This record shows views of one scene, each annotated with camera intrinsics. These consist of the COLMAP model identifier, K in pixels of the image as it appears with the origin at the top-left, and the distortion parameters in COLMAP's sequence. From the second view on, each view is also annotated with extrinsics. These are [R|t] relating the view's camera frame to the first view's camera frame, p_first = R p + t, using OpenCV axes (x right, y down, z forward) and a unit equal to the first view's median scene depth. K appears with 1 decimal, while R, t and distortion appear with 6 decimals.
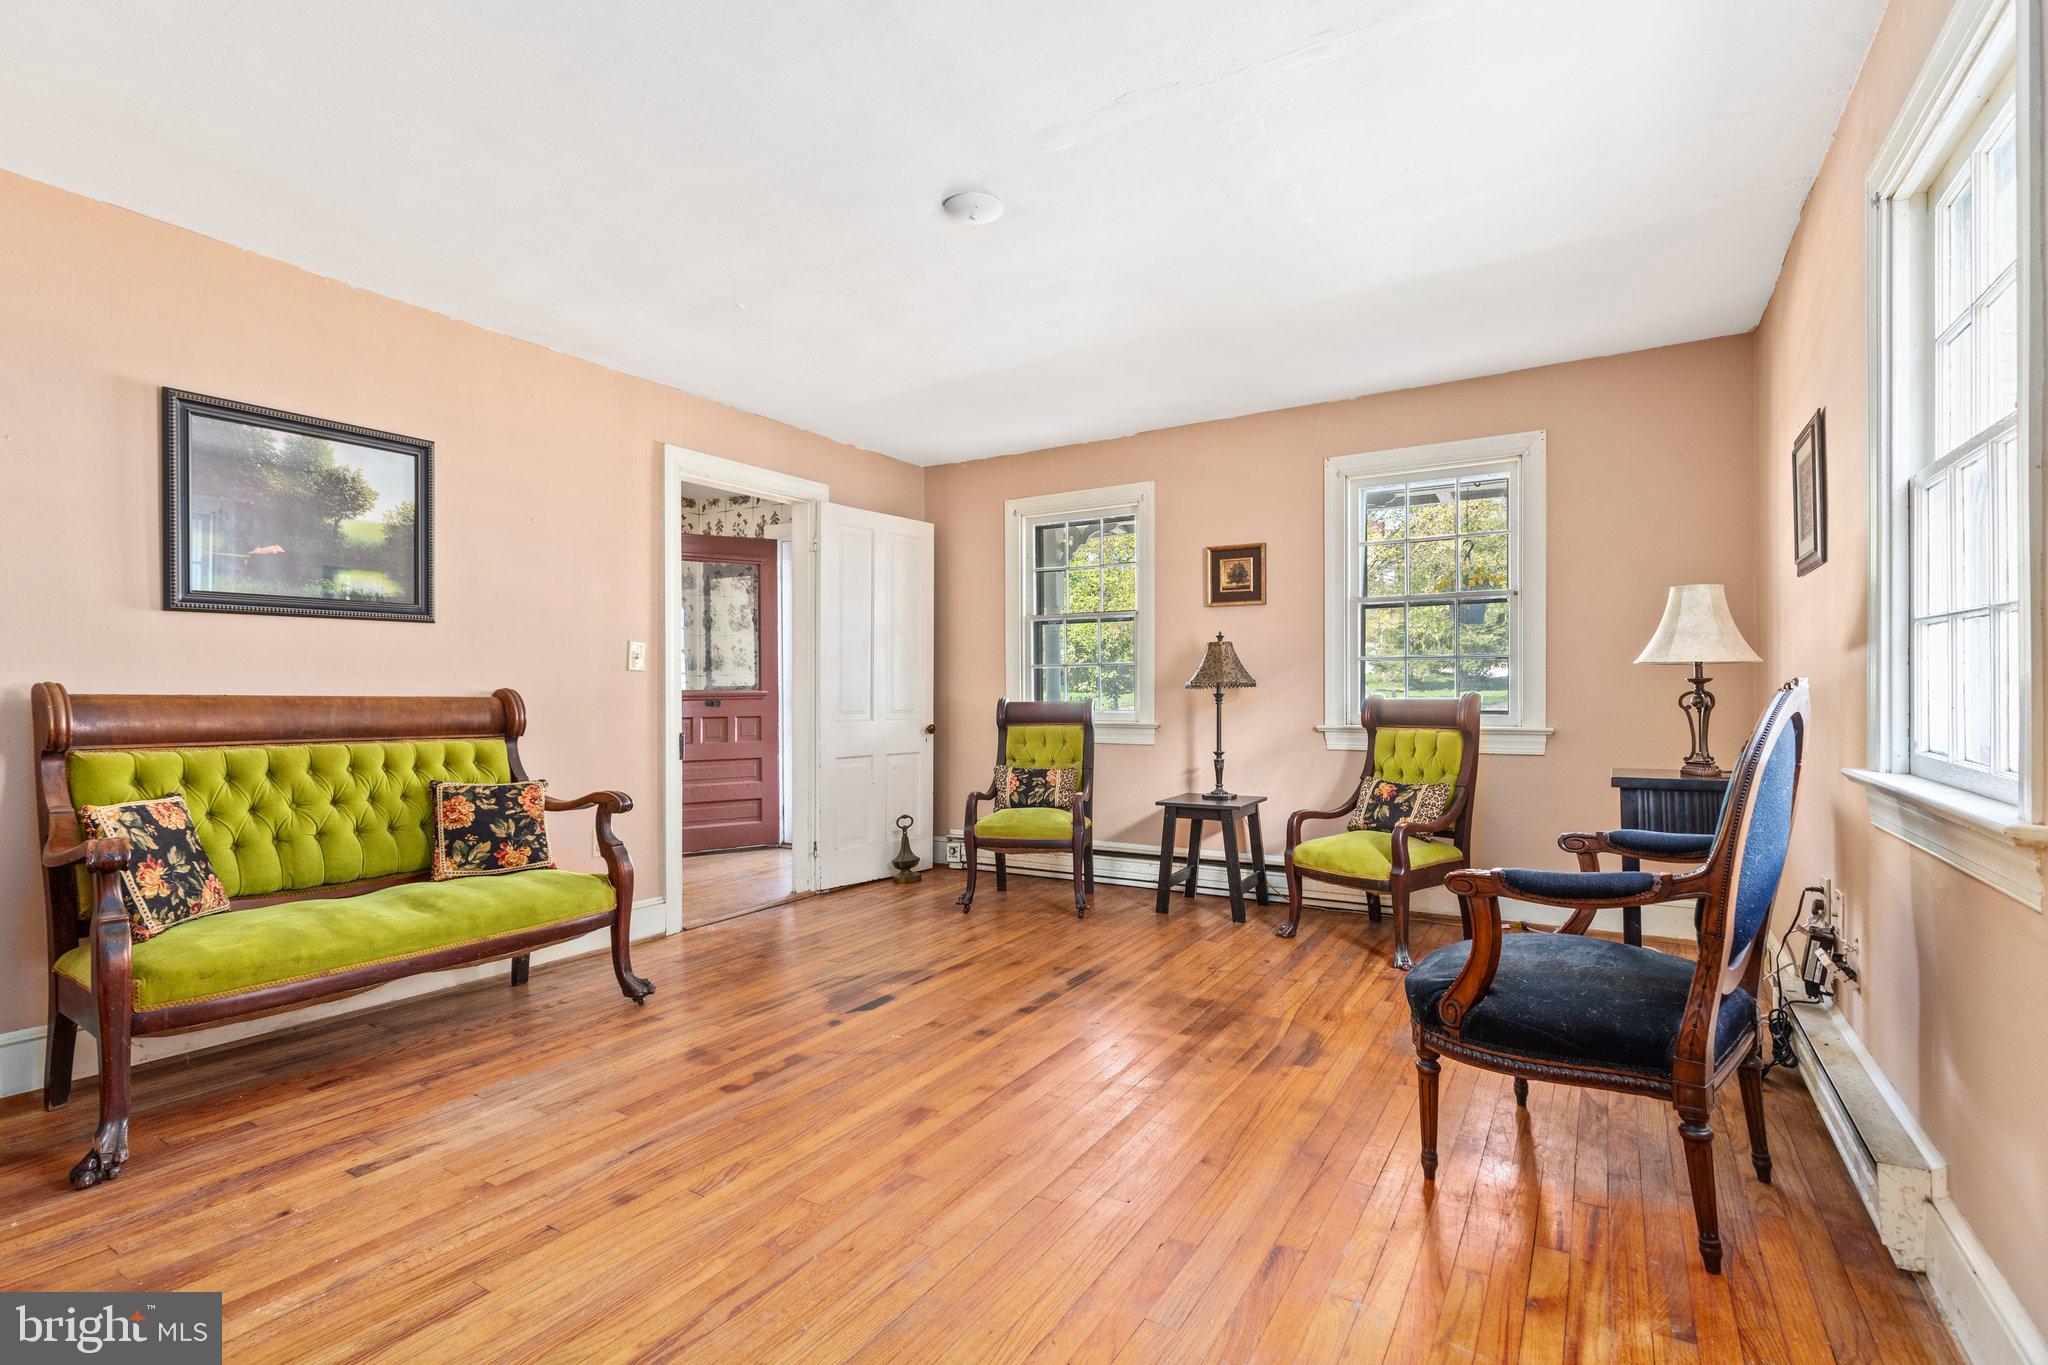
lens RADIAL K [[957.0, 0, 1039.4], [0, 957.0, 686.5], [0, 0, 1]] dist [0.000159, 0.000039]
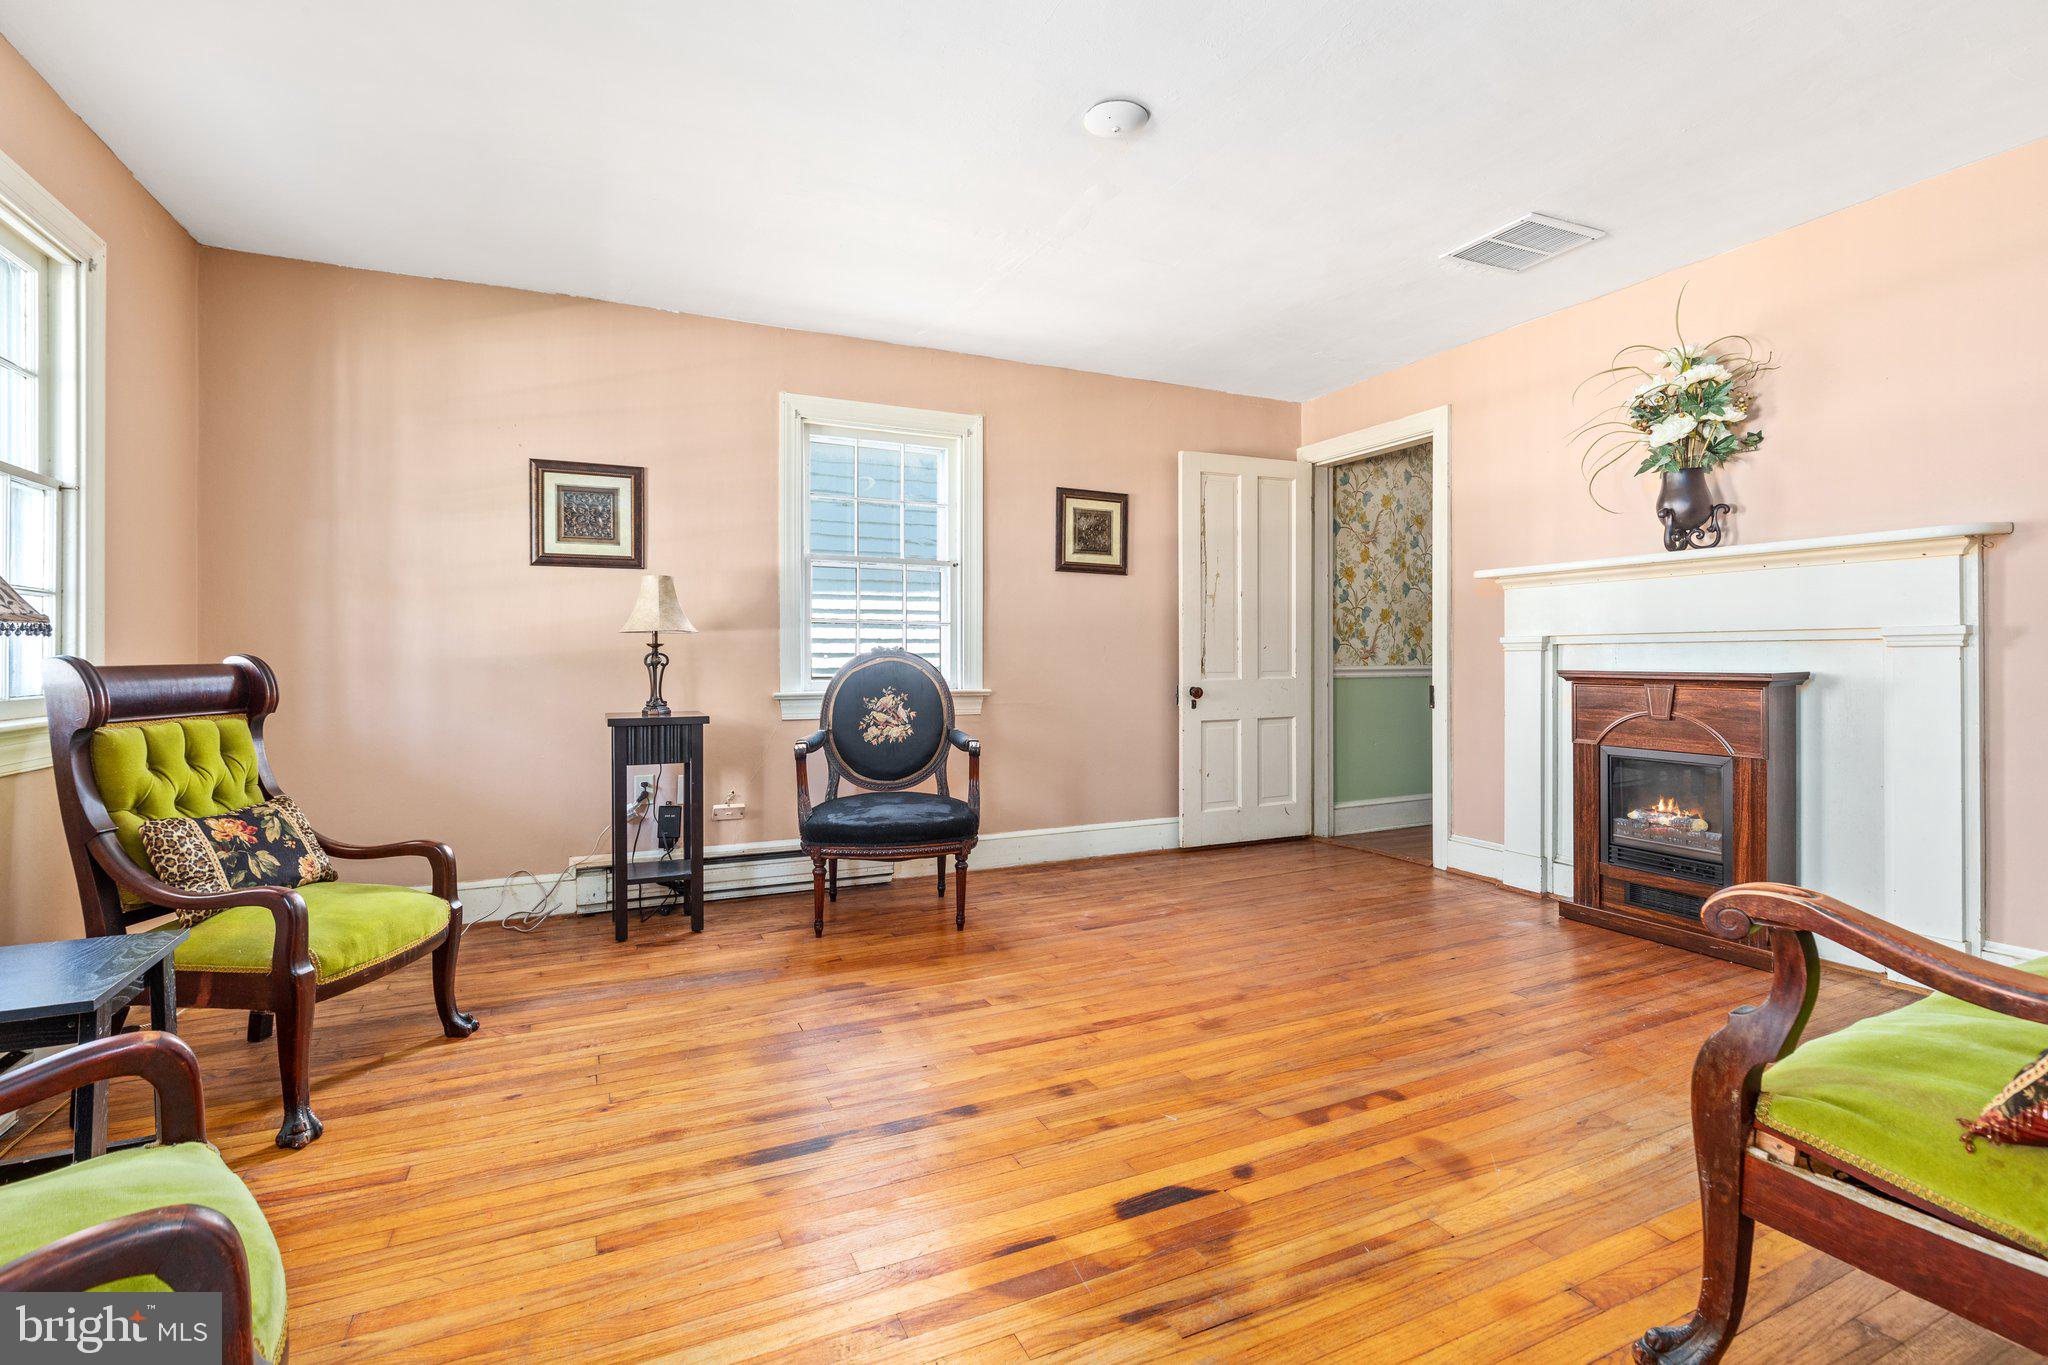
lens RADIAL K [[957.0, 0, 1039.1], [0, 957.0, 665.6], [0, 0, 1]] dist [0.000159, 0.000039]
pose [[-0.835954, 0.005315, 0.548773, -0.472808], [0.008535, 0.999958, 0.003317, 0.020868], [-0.548733, 0.007456, -0.835965, 1.685276]]
